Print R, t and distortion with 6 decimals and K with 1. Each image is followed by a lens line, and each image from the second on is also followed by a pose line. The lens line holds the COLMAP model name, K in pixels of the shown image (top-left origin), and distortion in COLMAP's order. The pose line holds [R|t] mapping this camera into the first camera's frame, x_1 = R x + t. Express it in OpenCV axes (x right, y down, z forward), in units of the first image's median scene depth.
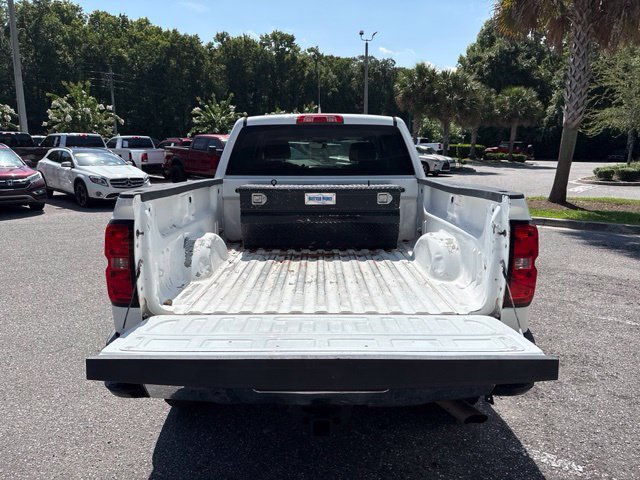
lens RADIAL K [[488.3, 0, 321.9], [0, 488.3, 239.1], [0, 0, 1]] dist [0.023665, -0.018509]
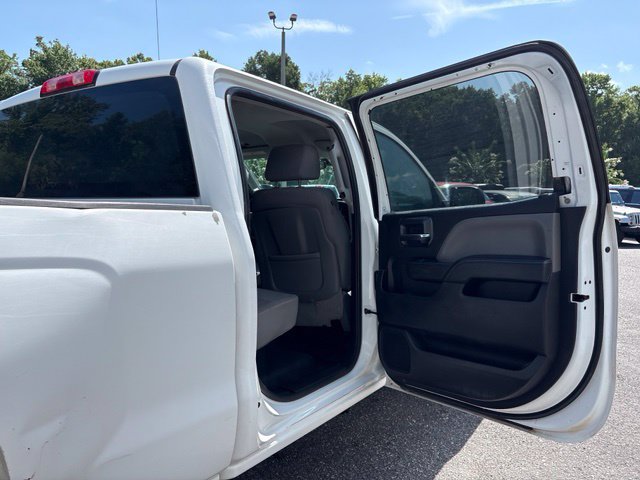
lens RADIAL K [[488.3, 0, 321.9], [0, 488.3, 239.1], [0, 0, 1]] dist [0.023665, -0.018509]
pose [[0.829155, 0.044300, -0.557260, 0.031855], [-0.105831, 0.991268, -0.078665, -0.006035], [0.548909, 0.124201, 0.826603, 0.052267]]
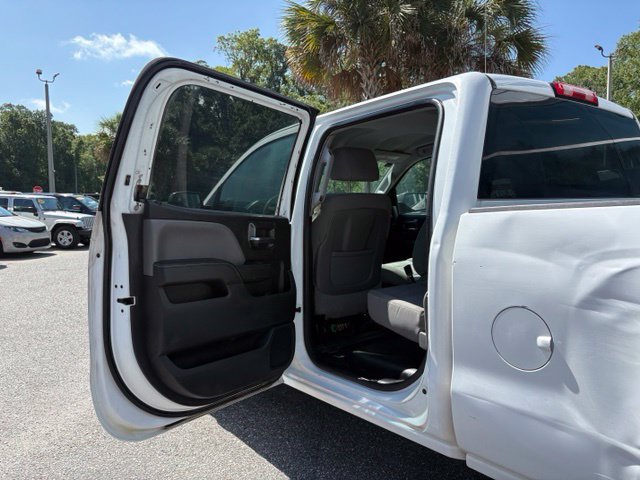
lens RADIAL K [[486.0, 0, 317.7], [0, 486.0, 240.4], [0, 0, 1]] dist [0.031577, -0.026469]
pose [[0.797220, -0.054193, 0.601251, -0.036872], [0.124722, 0.989261, -0.076208, -0.005707], [-0.590664, 0.135744, 0.795418, 0.051534]]
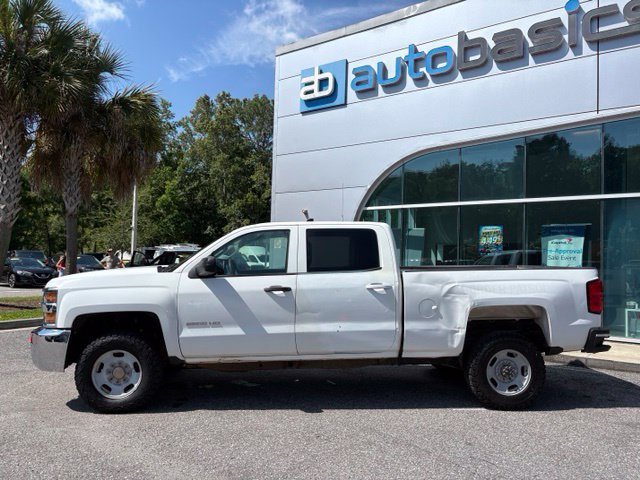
lens RADIAL K [[486.0, 0, 317.7], [0, 486.0, 240.4], [0, 0, 1]] dist [0.031577, -0.026469]
pose [[-0.073328, 0.036958, 0.996623, -0.095174], [0.165882, 0.985845, -0.024354, -0.013824], [-0.983416, 0.163536, -0.078420, 0.087356]]
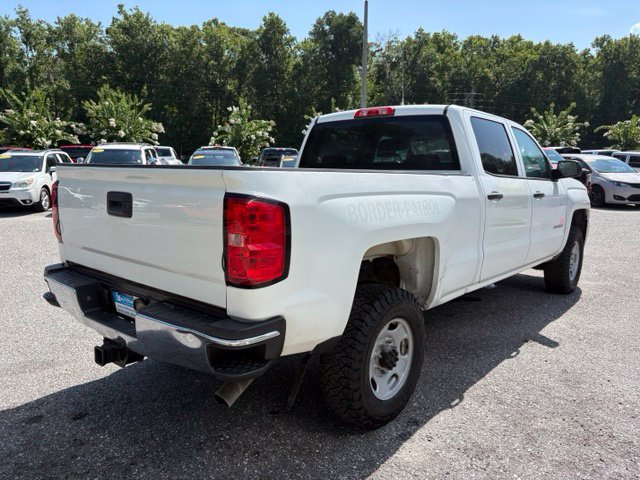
lens RADIAL K [[486.0, 0, 317.7], [0, 486.0, 240.4], [0, 0, 1]] dist [0.031577, -0.026469]
pose [[0.752152, 0.107788, -0.650114, 0.038754], [-0.127791, 0.991663, 0.016568, 0.000490], [0.646480, 0.070617, 0.759656, 0.013664]]
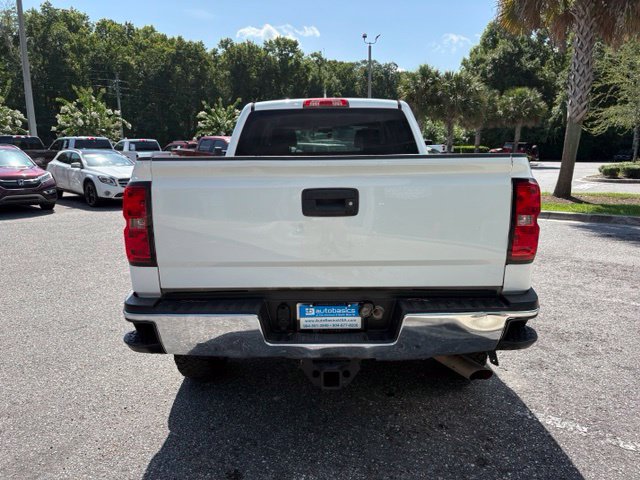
lens RADIAL K [[486.0, 0, 317.7], [0, 486.0, 240.4], [0, 0, 1]] dist [0.031577, -0.026469]
pose [[0.999811, -0.007296, -0.018045, -0.000299], [0.007176, 0.999952, -0.006700, 0.003248], [0.018094, 0.006569, 0.999815, -0.001216]]
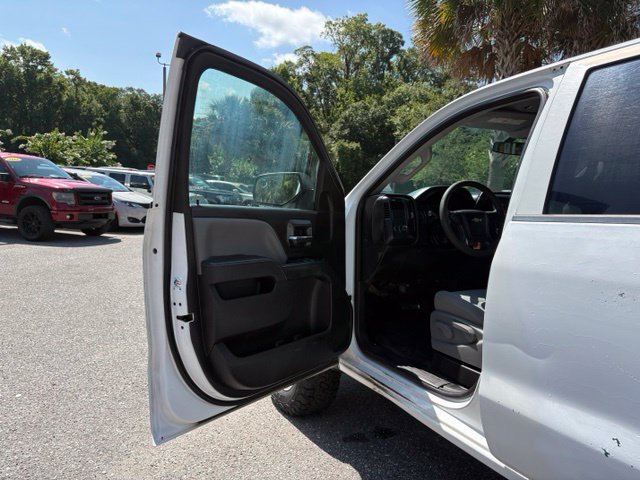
lens RADIAL K [[481.7, 0, 332.6], [0, 481.7, 249.5], [0, 0, 1]] dist [0.010160, -0.024245]
pose [[0.882843, -0.021210, 0.469189, -0.034955], [0.049237, 0.997655, -0.047548, -0.008529], [-0.467081, 0.065079, 0.881817, 0.068061]]
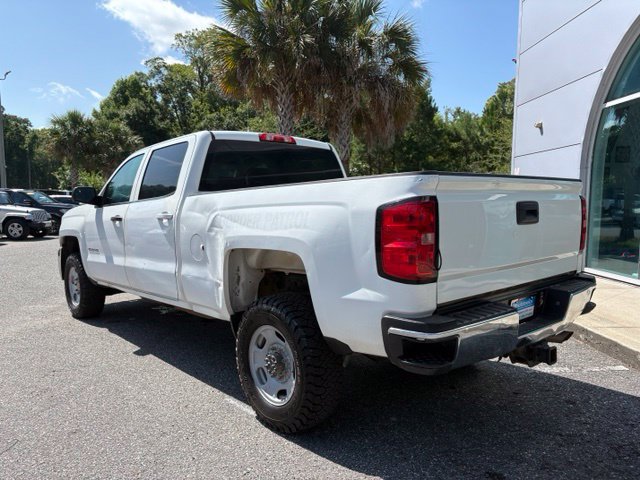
lens RADIAL K [[486.0, 0, 317.7], [0, 486.0, 240.4], [0, 0, 1]] dist [0.031577, -0.026469]
pose [[0.752512, -0.058081, 0.656012, -0.042069], [0.130659, 0.989470, -0.062275, 0.002931], [-0.645487, 0.132576, 0.752177, 0.013062]]
